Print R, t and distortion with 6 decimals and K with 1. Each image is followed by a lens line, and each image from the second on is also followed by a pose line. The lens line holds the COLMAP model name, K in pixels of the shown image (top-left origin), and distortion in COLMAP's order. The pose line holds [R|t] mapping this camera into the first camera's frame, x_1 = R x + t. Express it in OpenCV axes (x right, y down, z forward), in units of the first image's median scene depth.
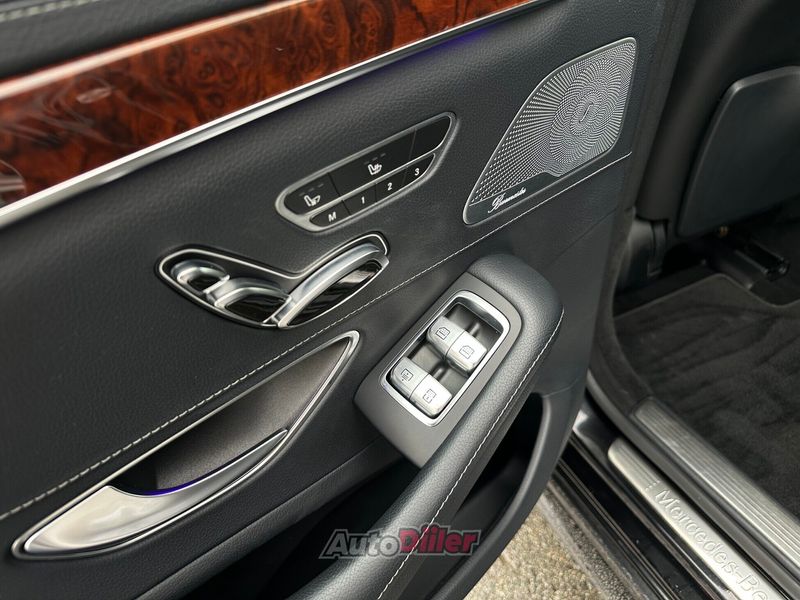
lens RADIAL K [[567.5, 0, 401.8], [0, 567.5, 303.9], [0, 0, 1]] dist [0.012053, -0.003720]
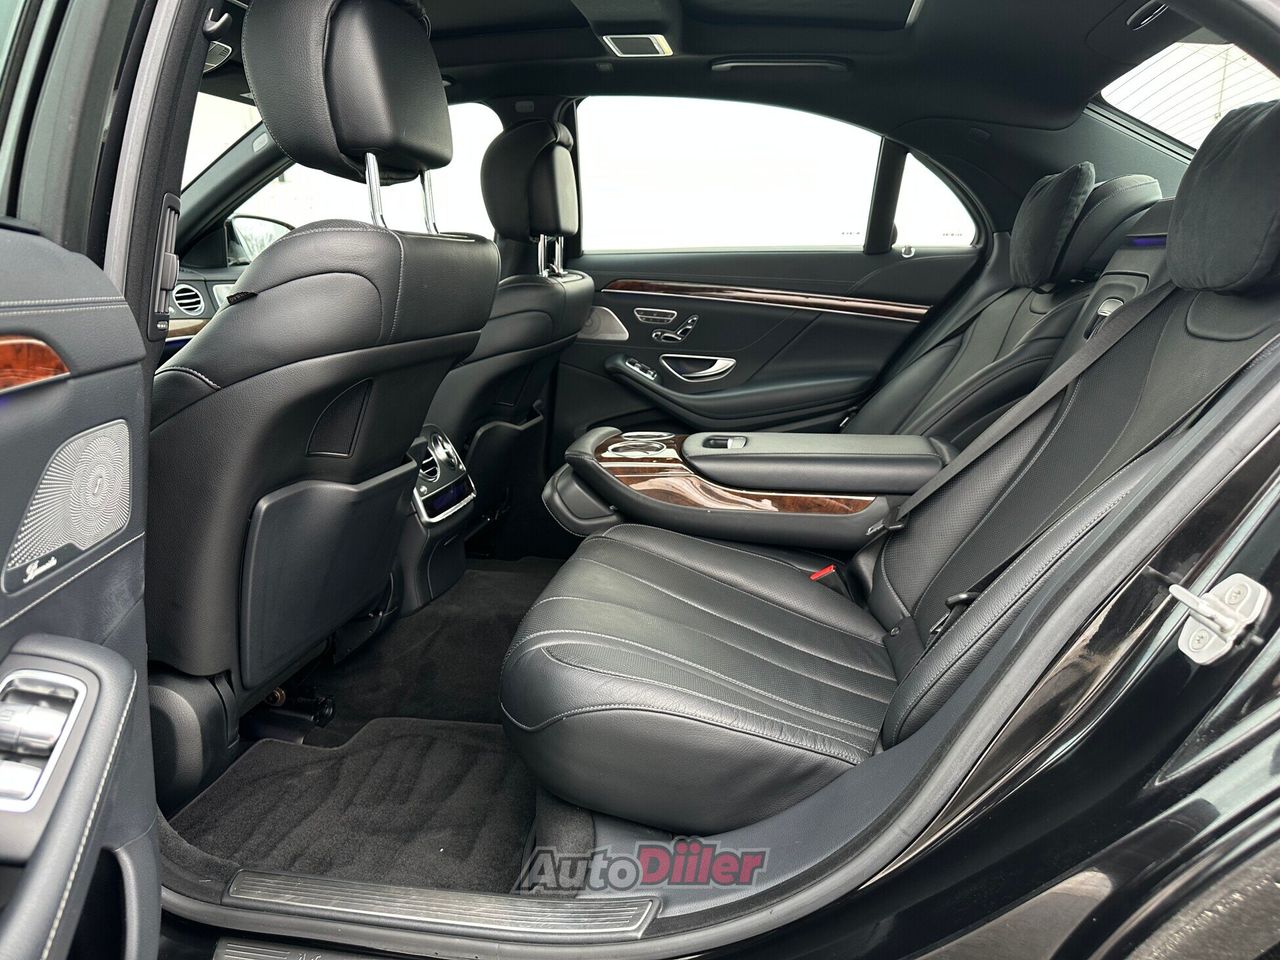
lens RADIAL K [[908.0, 0, 643.3], [0, 908.0, 476.9], [0, 0, 1]] dist [0.012053, -0.003720]
pose [[0.553003, -0.068338, 0.830372, -0.461780], [0.442756, 0.868367, -0.223397, 0.422246], [-0.705801, 0.491191, 0.510466, -0.498096]]
